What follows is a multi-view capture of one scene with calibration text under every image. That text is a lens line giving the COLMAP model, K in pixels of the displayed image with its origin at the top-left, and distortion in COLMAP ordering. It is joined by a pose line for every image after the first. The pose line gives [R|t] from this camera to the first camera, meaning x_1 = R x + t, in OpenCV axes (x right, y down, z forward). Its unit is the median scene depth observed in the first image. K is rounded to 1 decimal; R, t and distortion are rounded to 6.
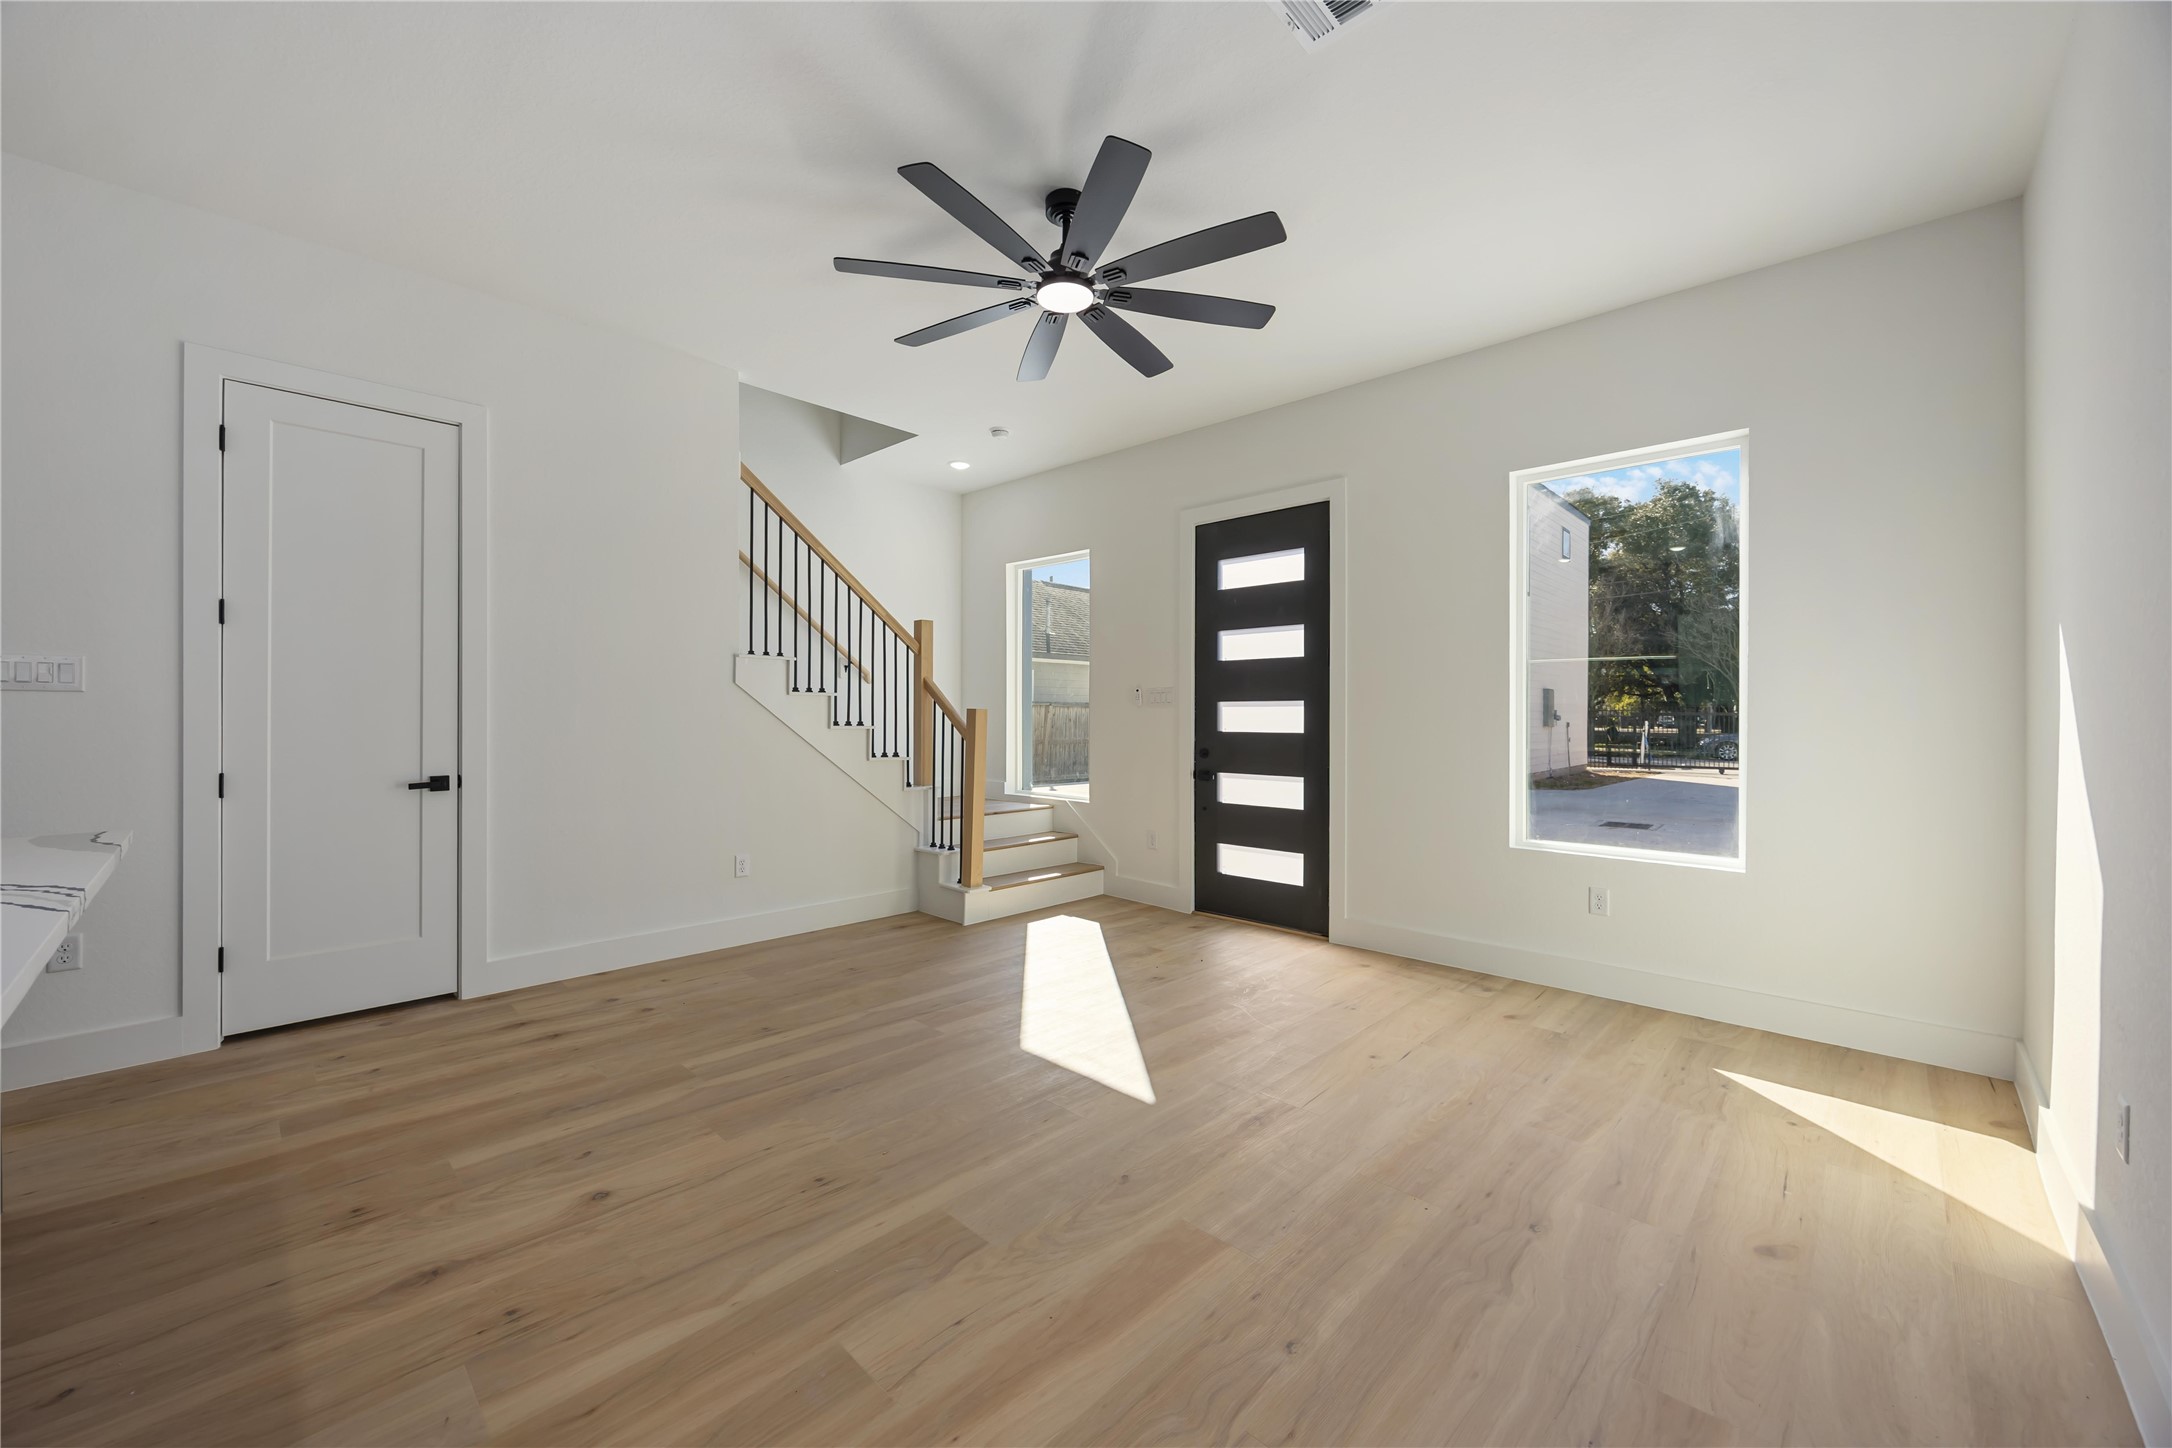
lens RADIAL K [[820.9, 0, 1078.2], [0, 820.9, 724.1], [0, 0, 1]] dist [-0.003227, 0.000048]
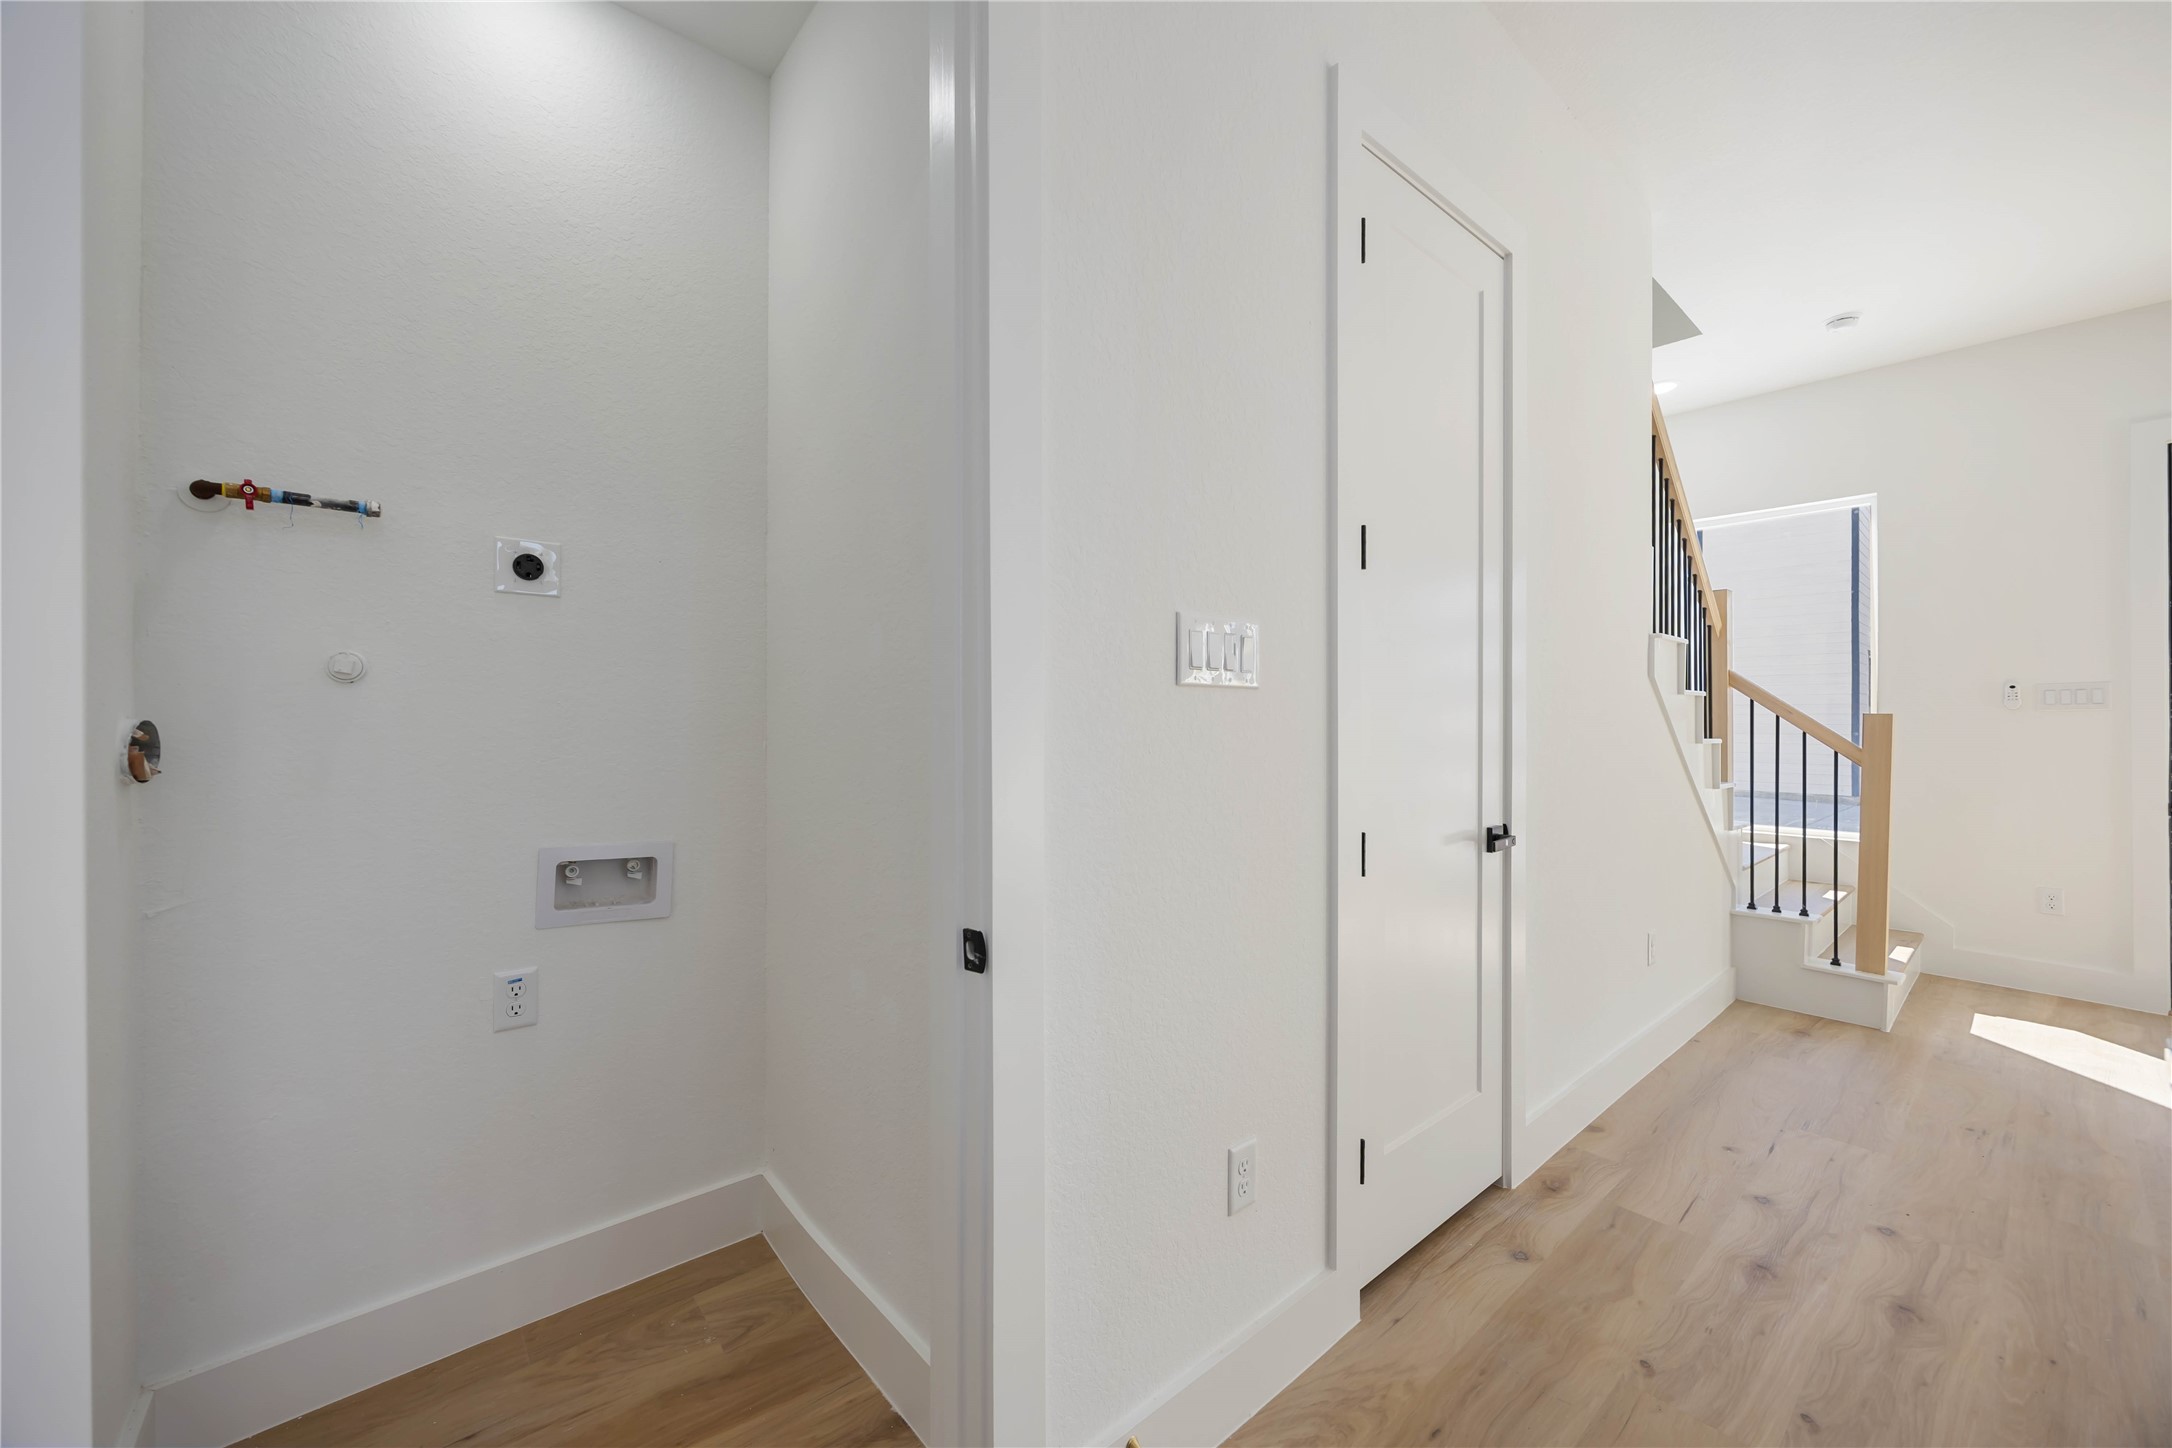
lens RADIAL K [[822.6, 0, 1083.4], [0, 822.6, 717.9], [0, 0, 1]] dist [-0.006824, 0.000328]
pose [[0.995097, -0.002137, -0.098881, -1.210802], [0.000818, 0.999910, -0.013378, -0.009955], [0.098901, 0.013232, 0.995009, 0.425114]]
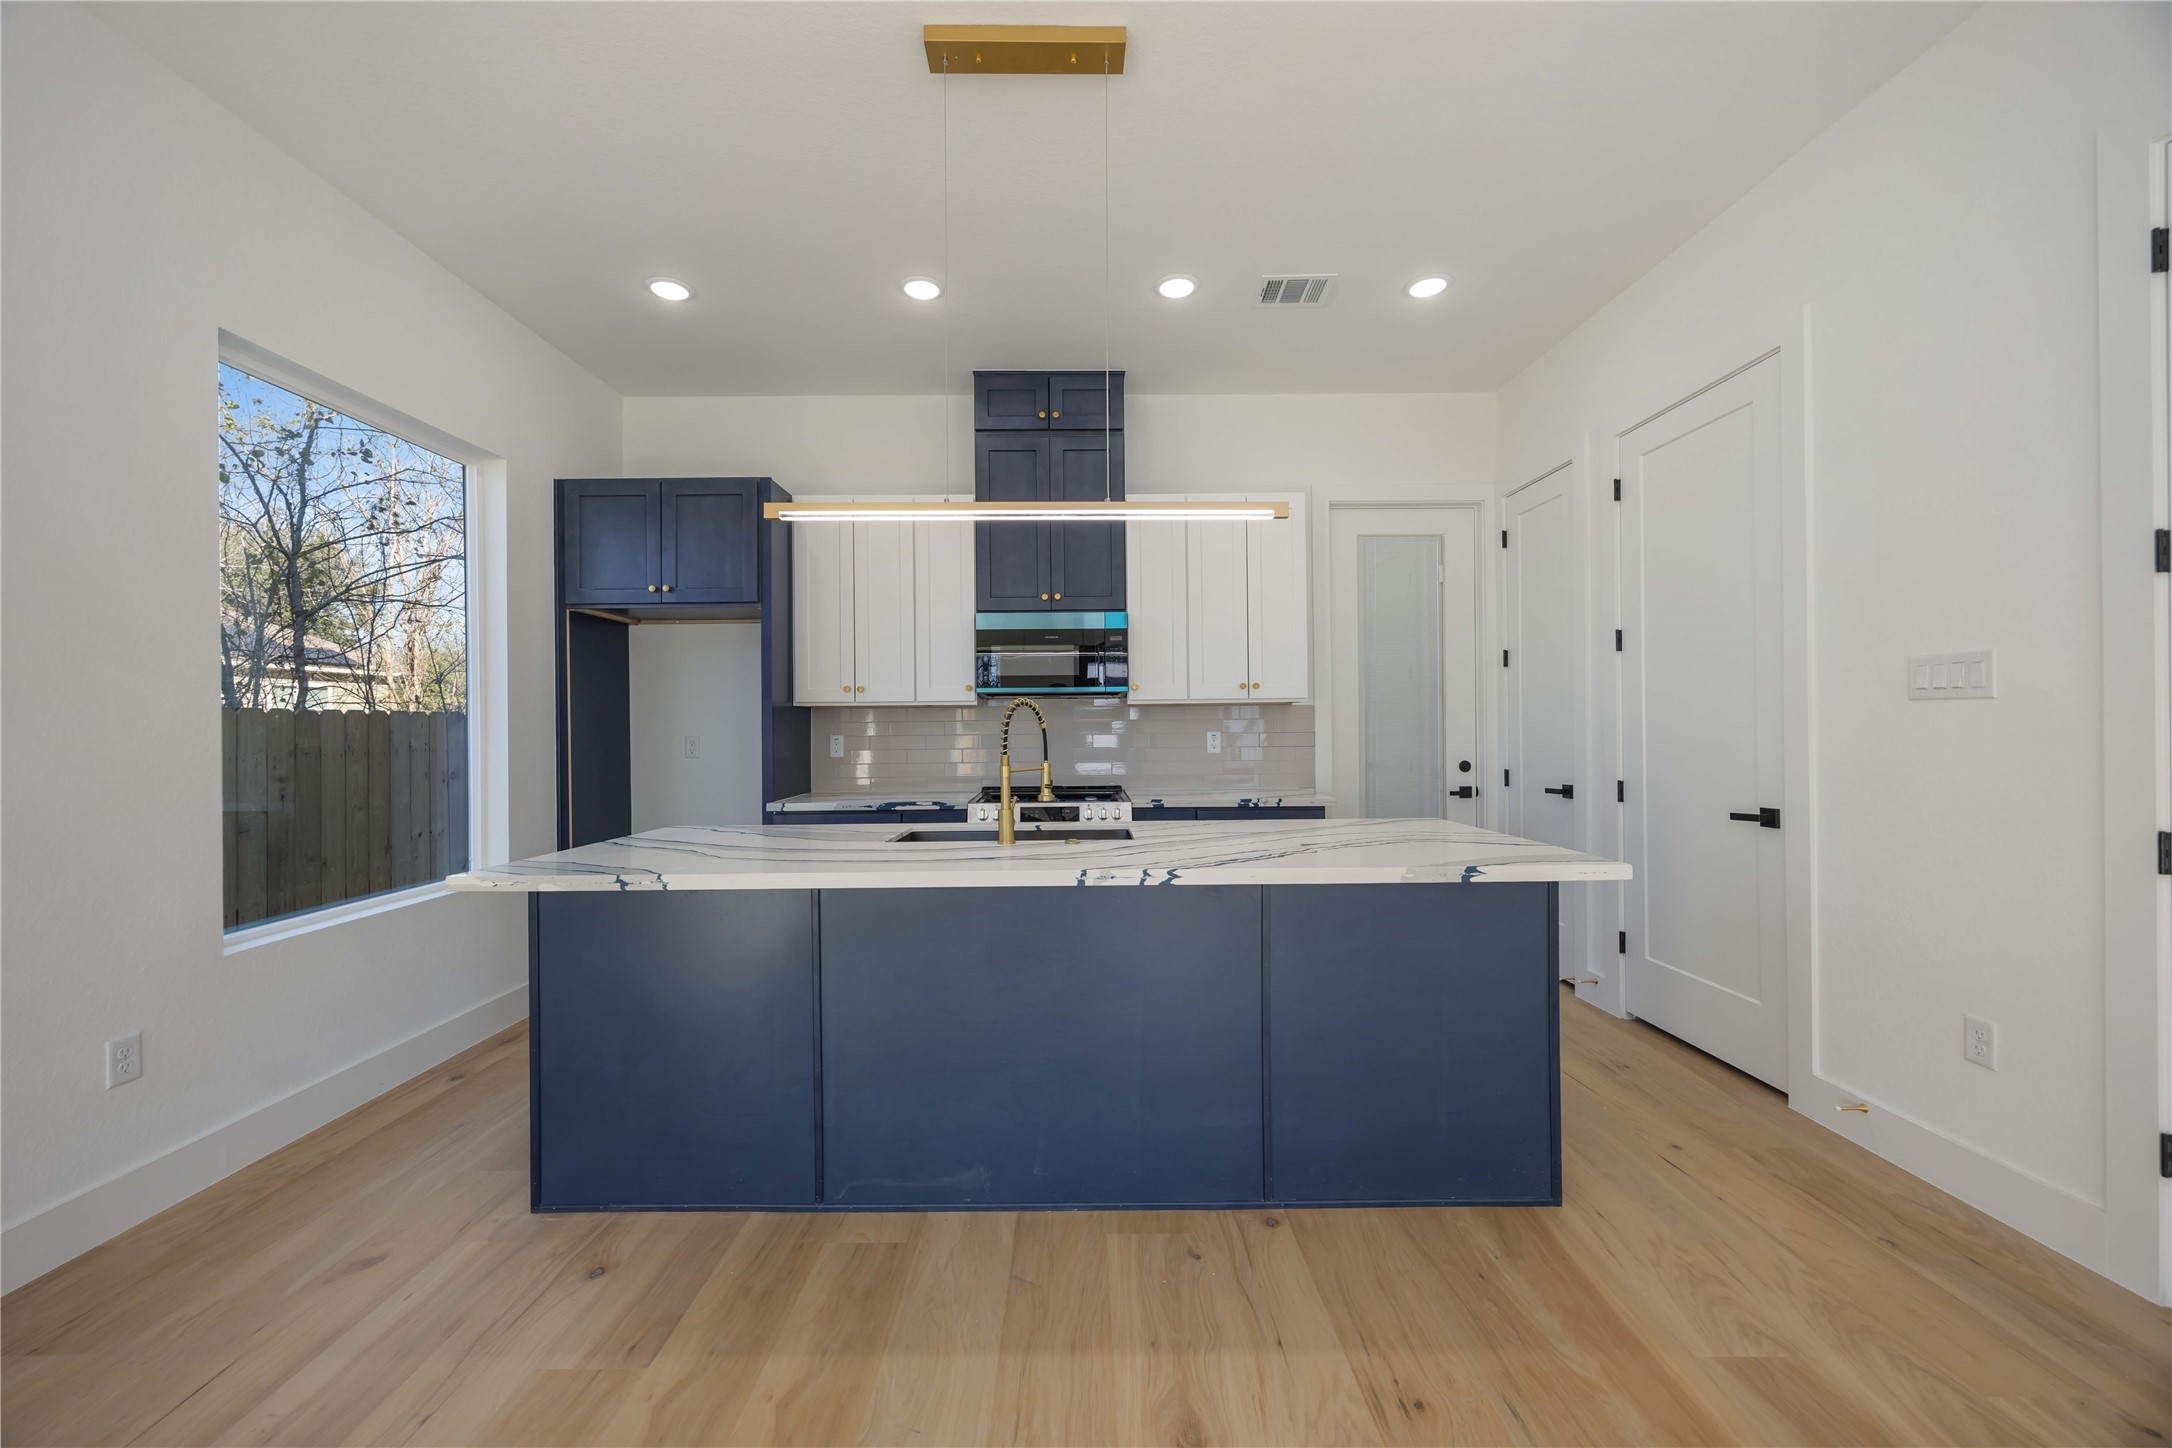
lens RADIAL K [[820.9, 0, 1078.2], [0, 820.9, 724.1], [0, 0, 1]] dist [-0.003227, 0.000048]
pose [[-0.717541, 0.001575, -0.696515, -0.102383], [-0.004840, 0.999962, 0.007248, -0.015740], [0.696500, 0.008571, -0.717506, 0.898359]]
